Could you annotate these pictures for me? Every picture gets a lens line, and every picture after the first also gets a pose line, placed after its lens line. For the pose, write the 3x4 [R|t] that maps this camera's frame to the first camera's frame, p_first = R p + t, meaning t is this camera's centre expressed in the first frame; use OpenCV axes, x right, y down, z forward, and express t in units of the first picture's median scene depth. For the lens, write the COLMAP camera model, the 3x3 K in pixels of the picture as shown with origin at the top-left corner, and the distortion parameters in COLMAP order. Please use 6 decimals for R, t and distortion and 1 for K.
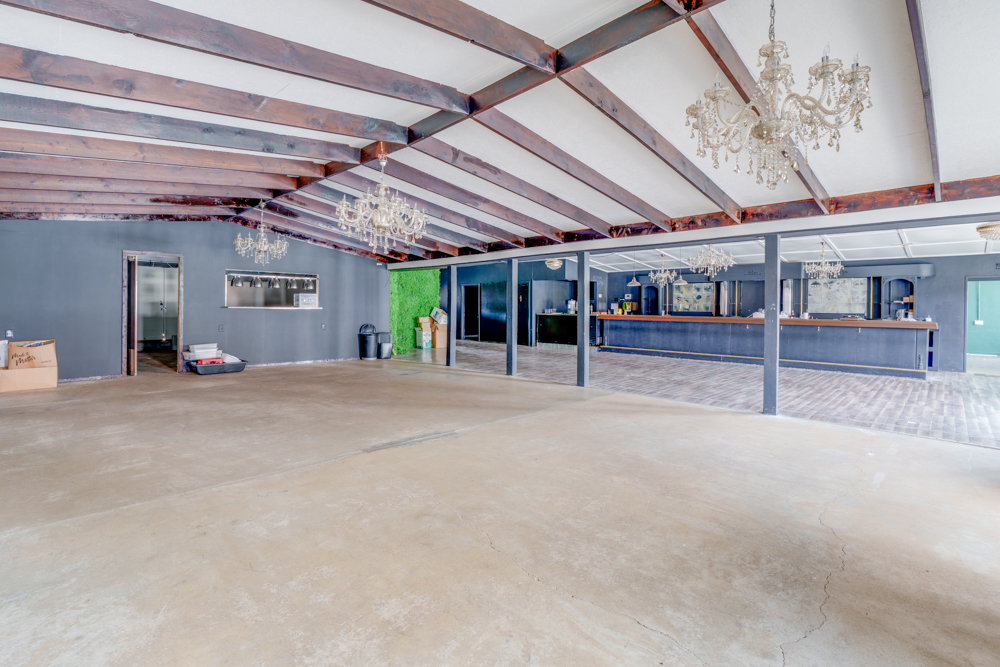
lens RADIAL K [[467.4, 0, 507.6], [0, 467.4, 312.6], [0, 0, 1]] dist [-0.020679, 0.002142]
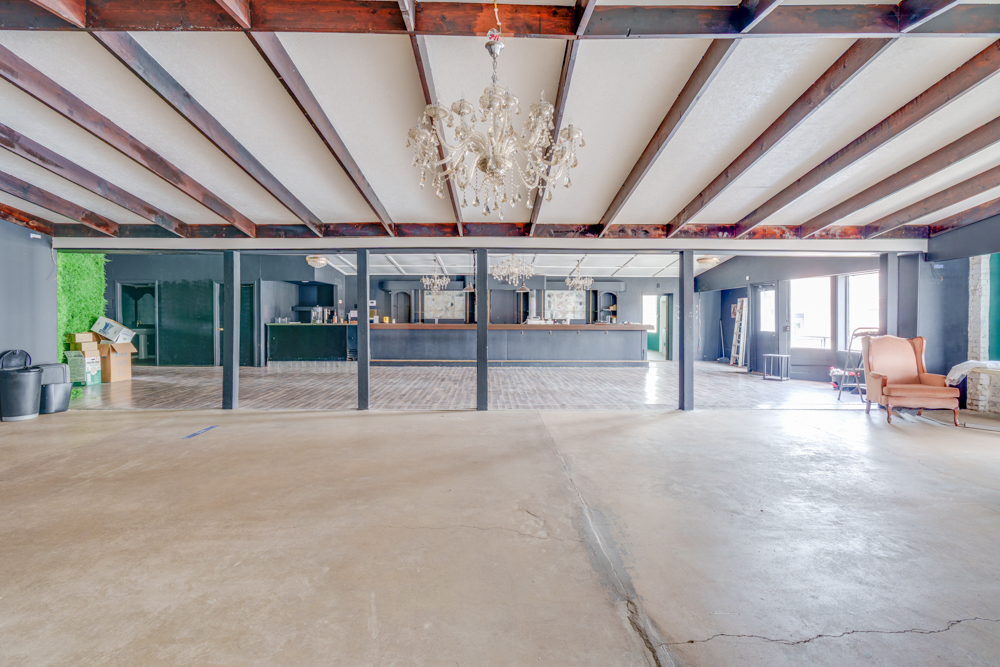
lens RADIAL K [[459.2, 0, 498.6], [0, 459.2, 321.7], [0, 0, 1]] dist [-0.019263, 0.001204]
pose [[0.704941, -0.015020, 0.709107, -0.278922], [0.011280, 0.999887, 0.009966, -0.005949], [-0.709177, 0.000973, 0.705030, 0.276223]]
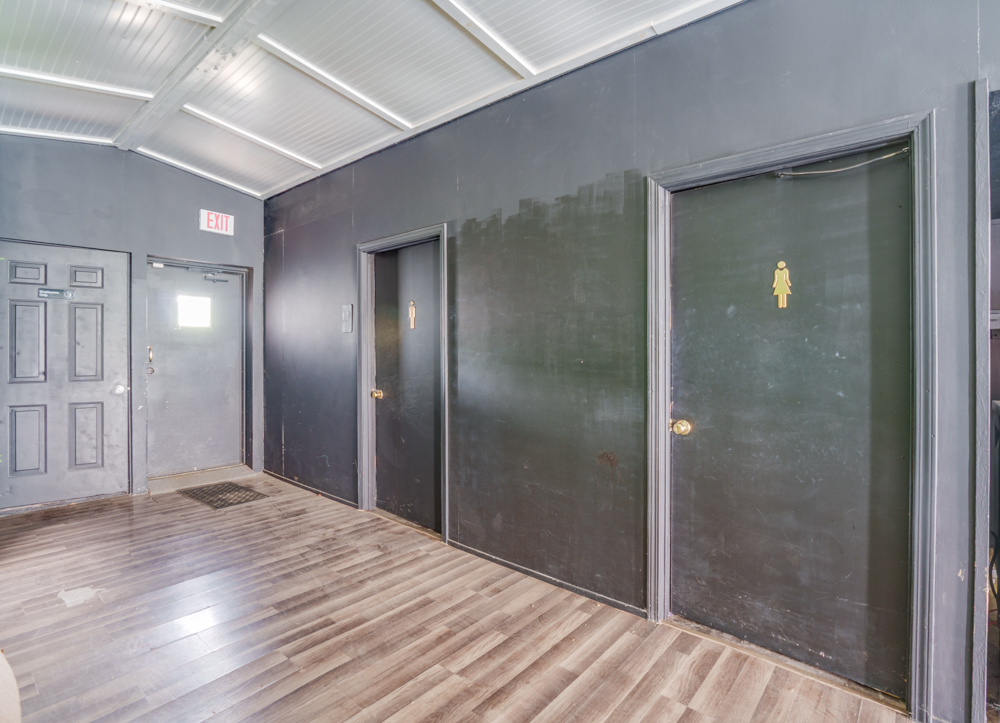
lens RADIAL K [[501.9, 0, 501.6], [0, 501.9, 349.4], [0, 0, 1]] dist [0.000029, -0.000003]
pose [[0.997242, -0.008097, 0.073775, -0.082945], [0.008367, 0.999959, -0.003350, -0.019703], [-0.073744, 0.003958, 0.997269, 1.242539]]
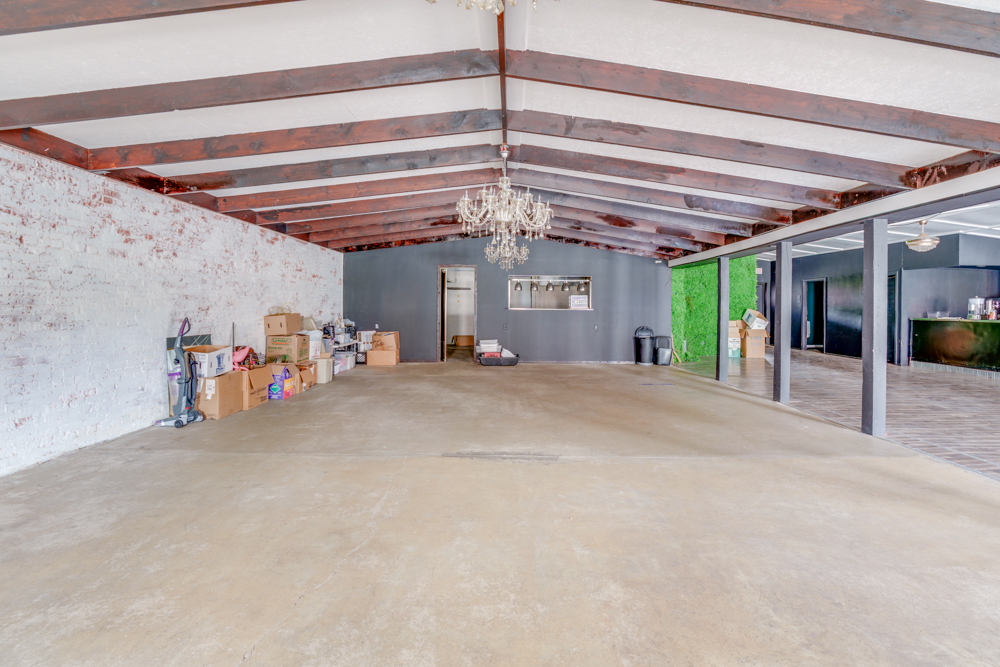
lens RADIAL K [[467.4, 0, 507.6], [0, 467.4, 312.6], [0, 0, 1]] dist [-0.020679, 0.002142]
pose [[0.701819, 0.005260, -0.712336, 0.178148], [-0.008543, 0.999963, -0.001033, -0.000334], [0.712304, 0.006810, 0.701838, 0.150397]]
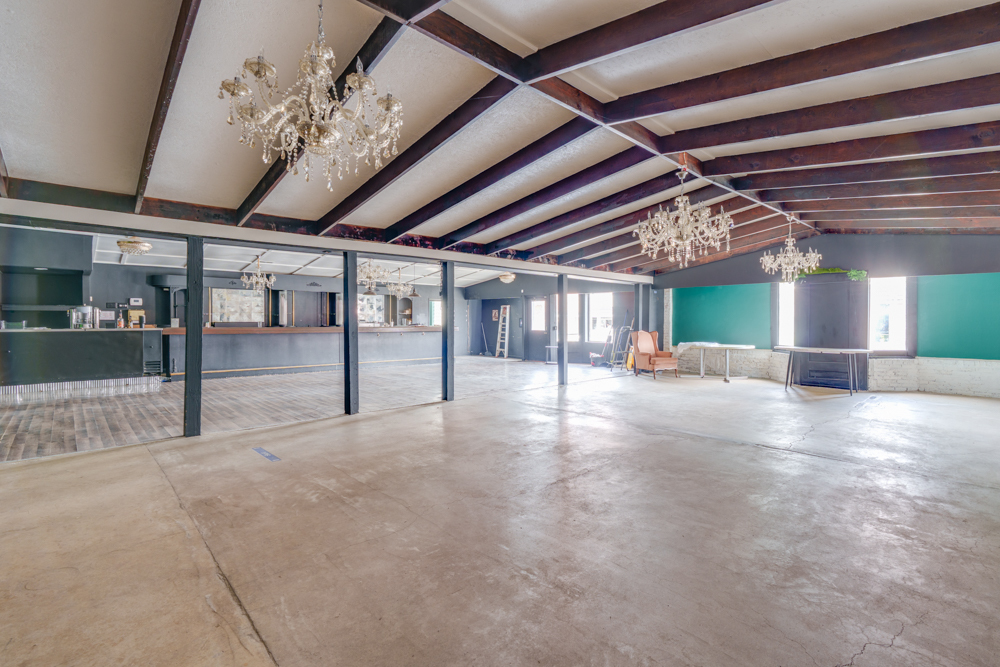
lens RADIAL K [[491.1, 0, 500.0], [0, 491.1, 333.5], [0, 0, 1]] dist [0.002794, 0.000530]
pose [[0.046732, -0.035872, 0.998263, -0.620392], [0.008264, 0.999335, 0.035524, -0.012029], [-0.998873, 0.006590, 0.046998, 0.585437]]
